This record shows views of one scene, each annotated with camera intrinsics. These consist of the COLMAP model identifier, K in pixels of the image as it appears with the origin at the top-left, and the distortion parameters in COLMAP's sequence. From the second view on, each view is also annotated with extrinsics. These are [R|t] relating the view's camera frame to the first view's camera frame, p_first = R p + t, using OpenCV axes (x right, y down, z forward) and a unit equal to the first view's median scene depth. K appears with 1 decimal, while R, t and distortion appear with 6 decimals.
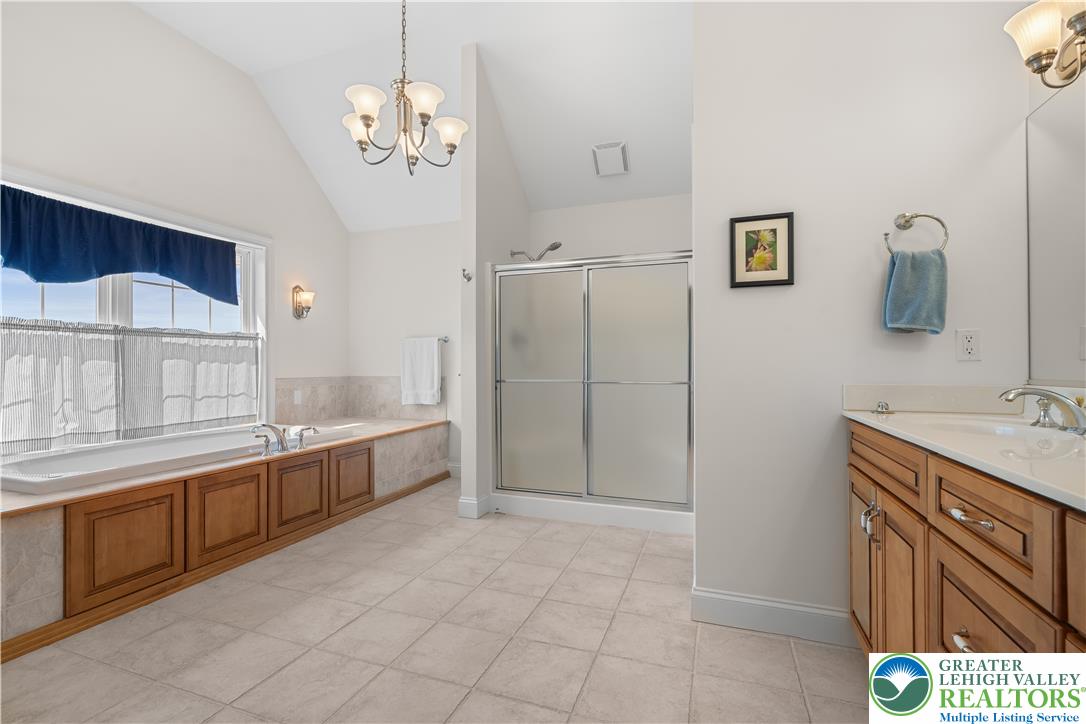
lens RADIAL K [[492.0, 0, 546.8], [0, 492.0, 362.0], [0, 0, 1]] dist [-0.002842, 0.002491]
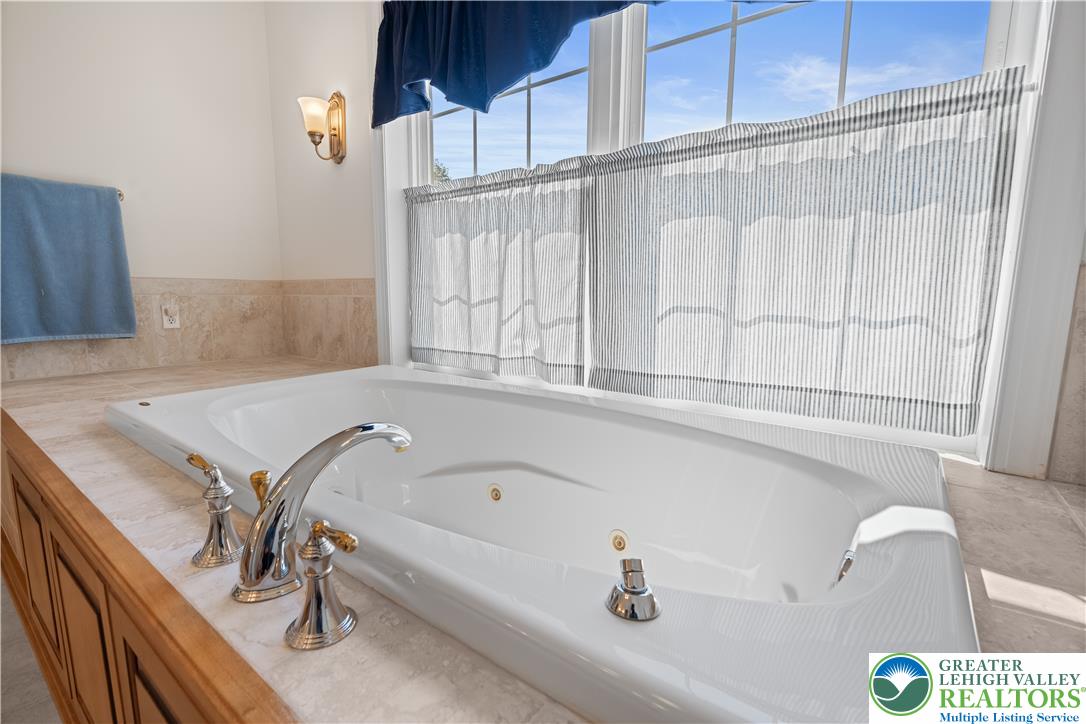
lens RADIAL K [[492.0, 0, 539.9], [0, 492.0, 357.0], [0, 0, 1]] dist [-0.002842, 0.002491]
pose [[-0.287370, 0.131333, -0.948773, -0.375251], [0.004539, 0.990731, 0.135766, 0.059281], [0.957809, 0.034708, -0.285302, 1.138604]]
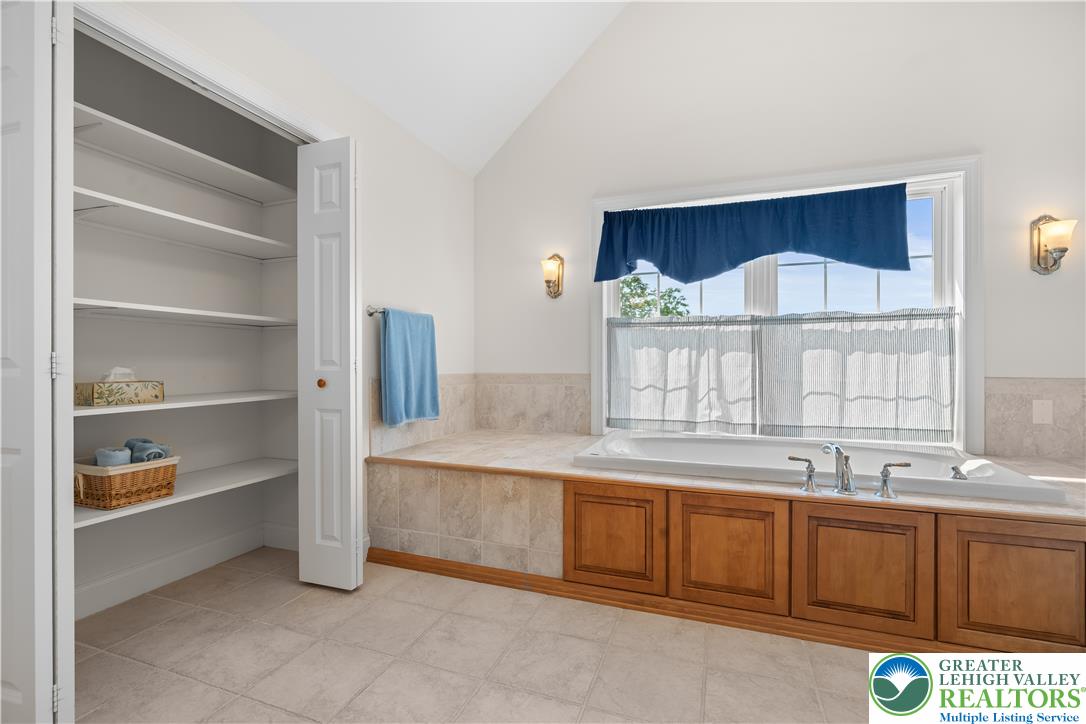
lens RADIAL K [[492.0, 0, 542.2], [0, 492.0, 361.6], [0, 0, 1]] dist [-0.002842, 0.002491]
pose [[-0.004913, 0.005729, -0.999972, 0.094812], [0.008376, 0.999949, 0.005687, 0.007724], [0.999953, -0.008348, -0.004960, 0.607088]]
